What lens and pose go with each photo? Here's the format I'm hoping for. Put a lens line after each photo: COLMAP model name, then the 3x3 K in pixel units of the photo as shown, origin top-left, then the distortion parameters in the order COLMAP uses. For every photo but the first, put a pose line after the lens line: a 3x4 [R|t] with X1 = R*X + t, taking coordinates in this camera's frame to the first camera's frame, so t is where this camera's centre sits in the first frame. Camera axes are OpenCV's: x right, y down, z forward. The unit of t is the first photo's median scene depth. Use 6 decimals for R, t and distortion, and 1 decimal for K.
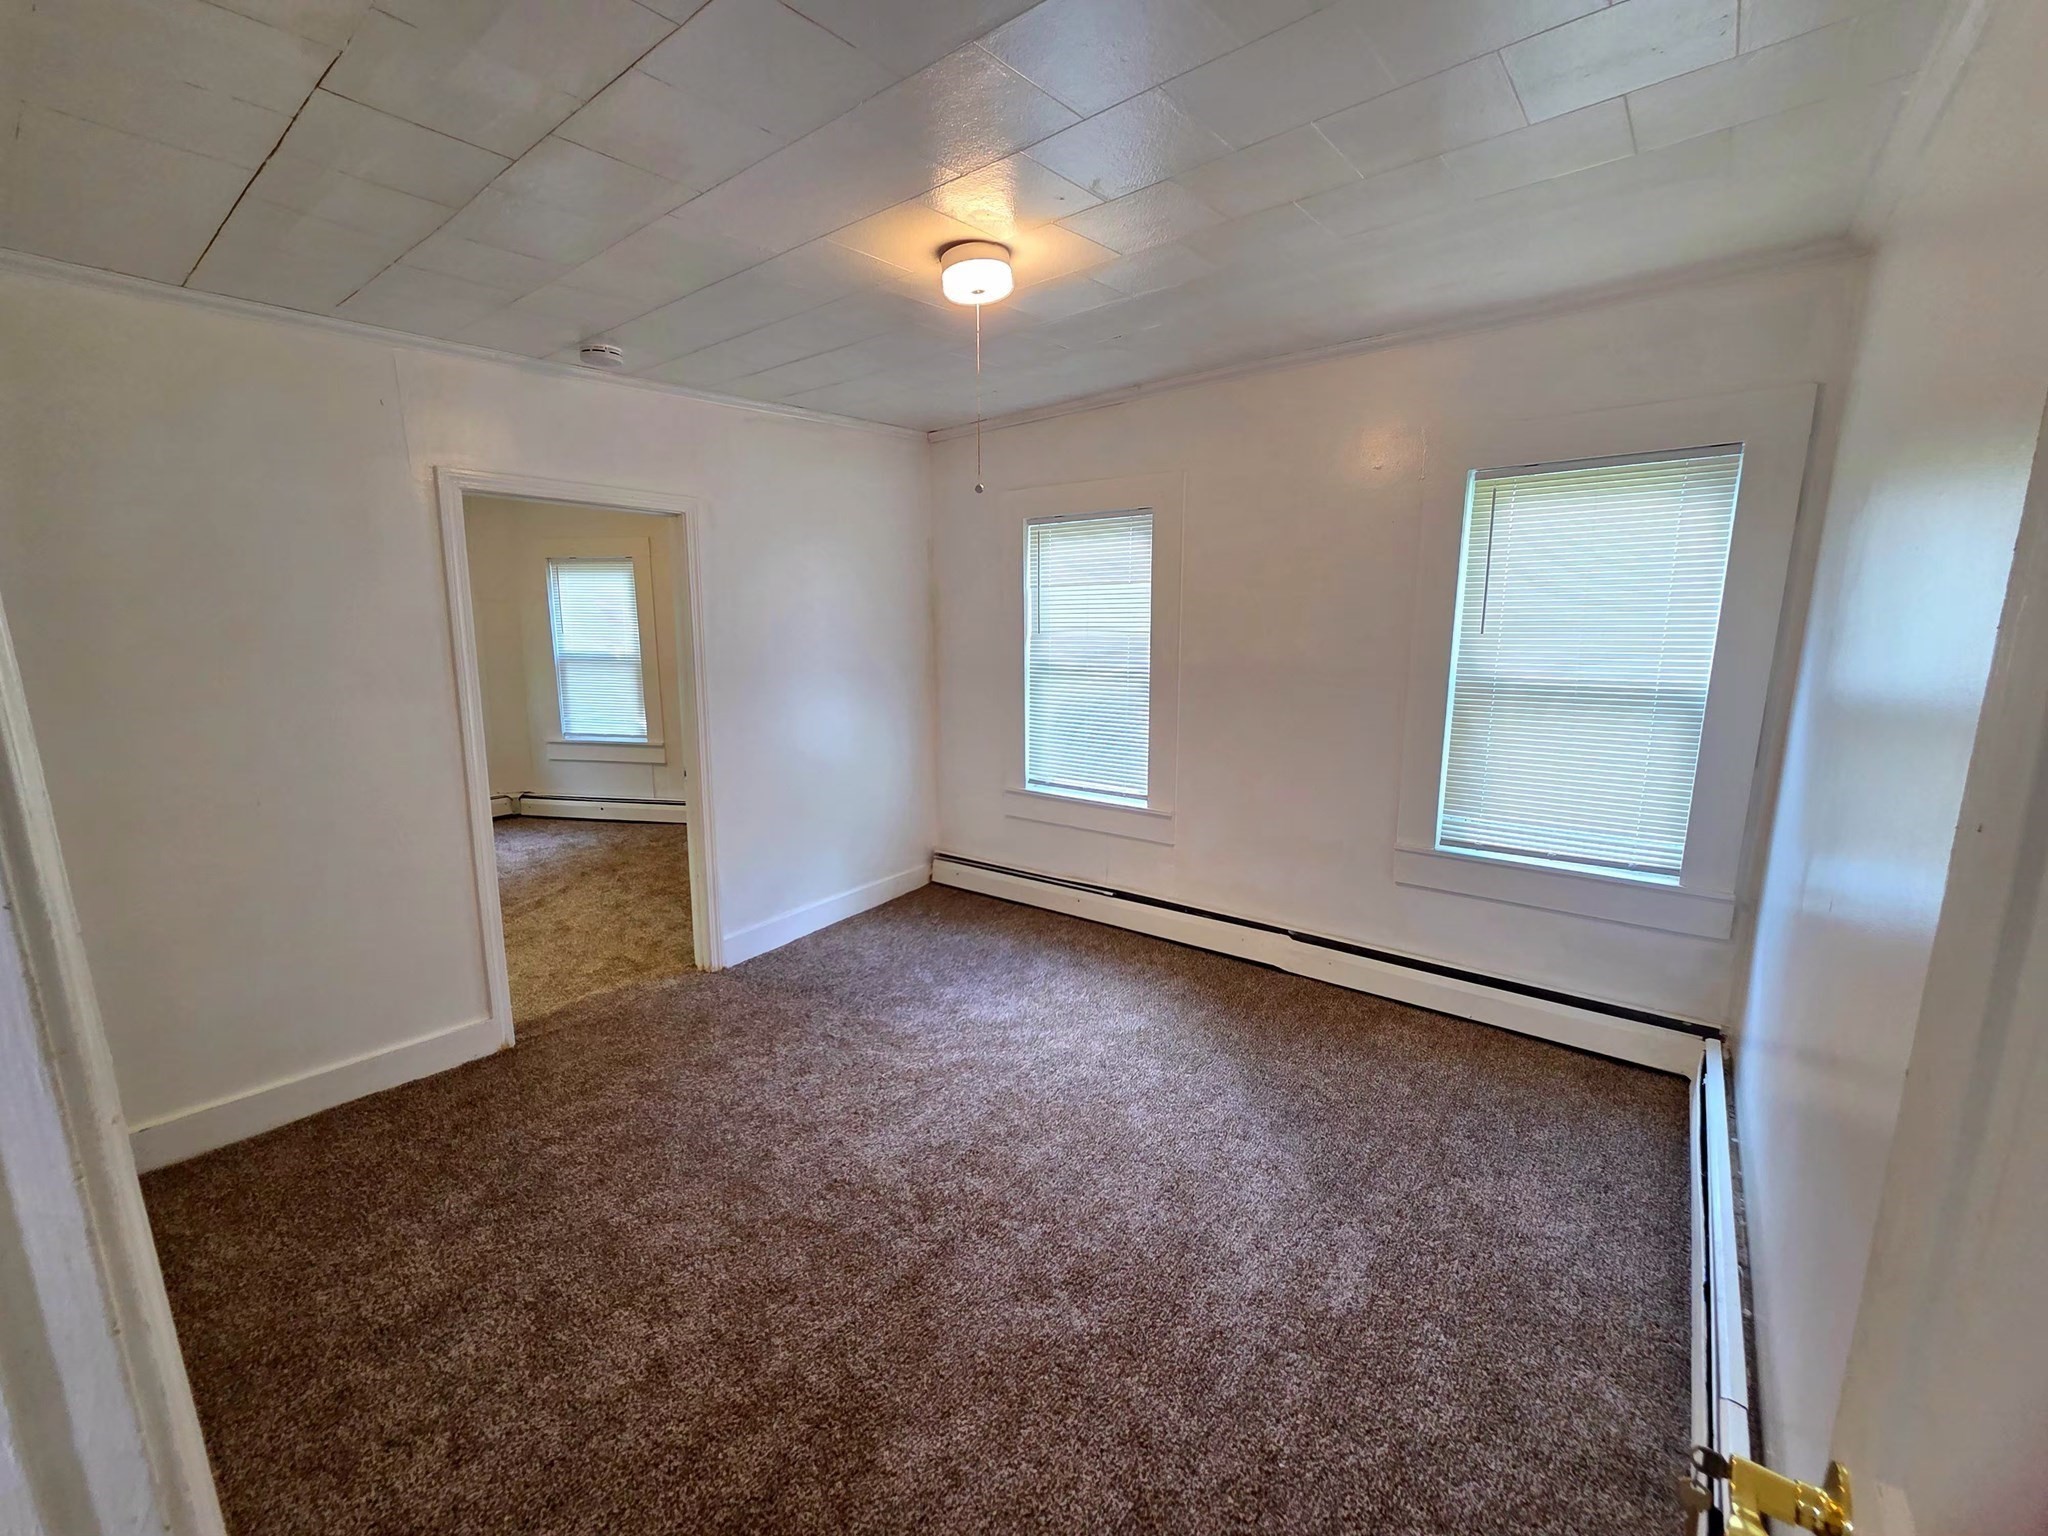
lens RADIAL K [[833.5, 0, 1037.4], [0, 833.5, 762.2], [0, 0, 1]] dist [0.001355, 0.000008]
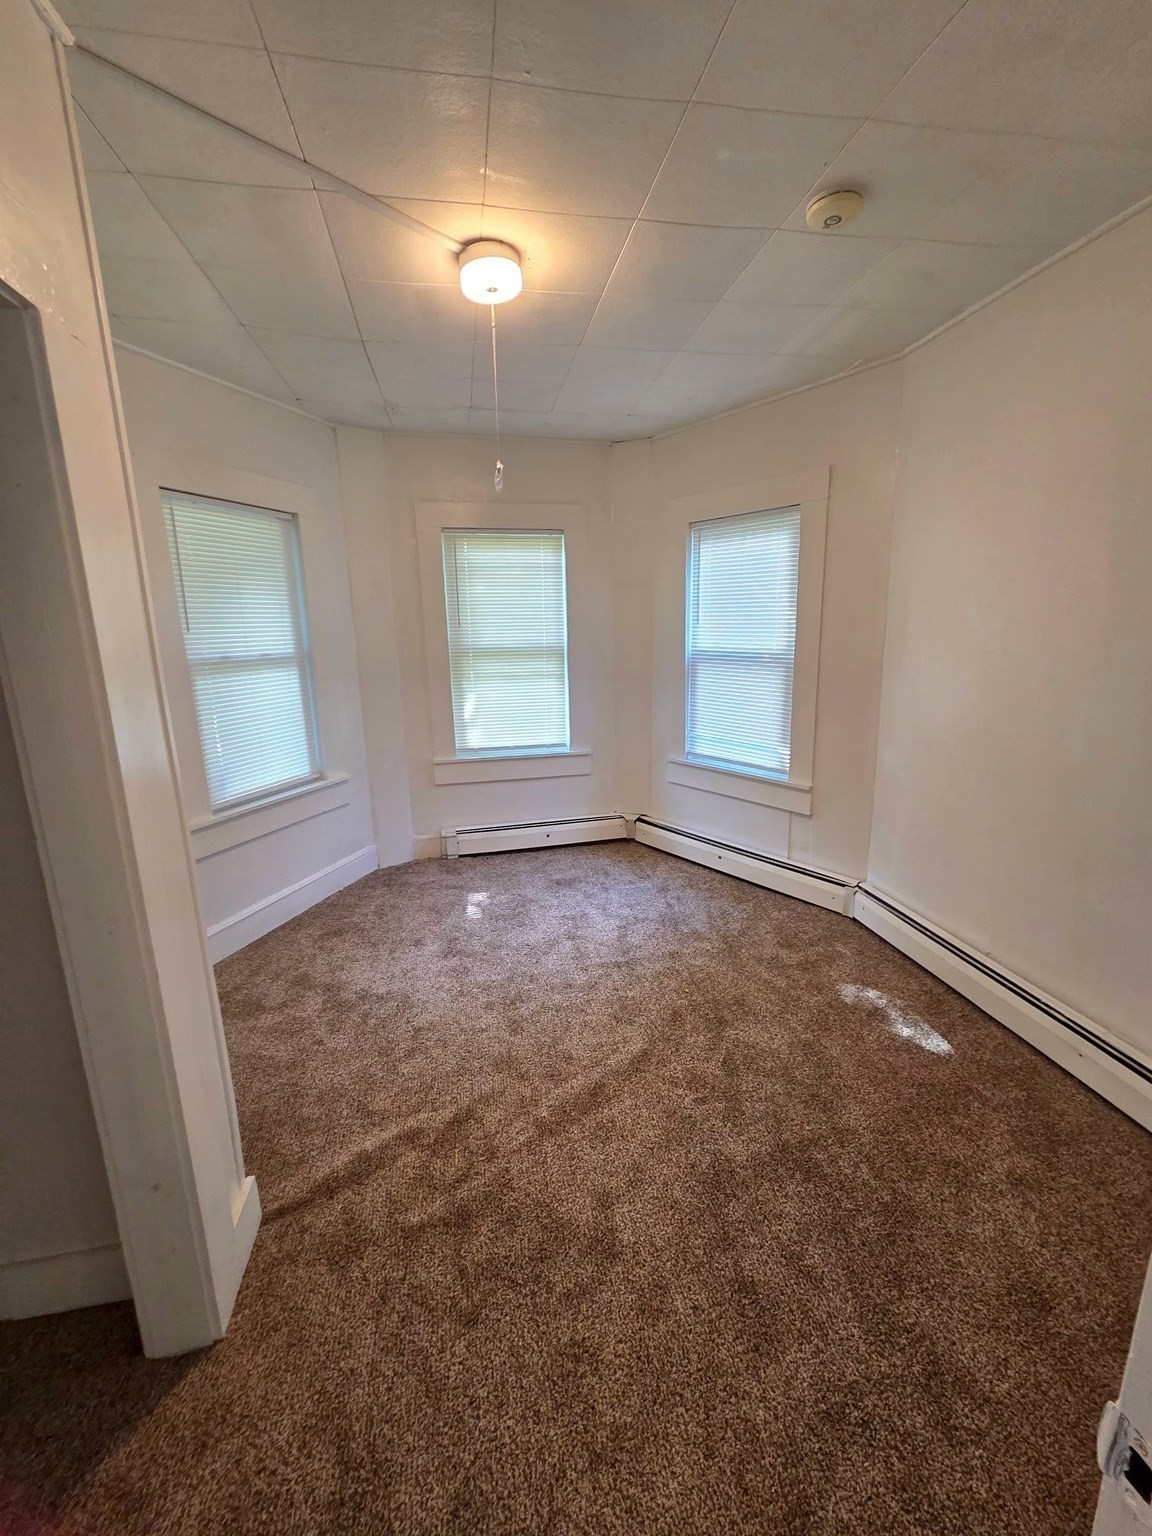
lens RADIAL K [[625.1, 0, 576.0], [0, 625.1, 768.0], [0, 0, 1]] dist [0.001355, 0.000008]
pose [[0.742775, 0.127749, -0.657240, -0.261391], [-0.083033, 0.991627, 0.098906, -0.071884], [0.664372, -0.018892, 0.747163, 0.500284]]
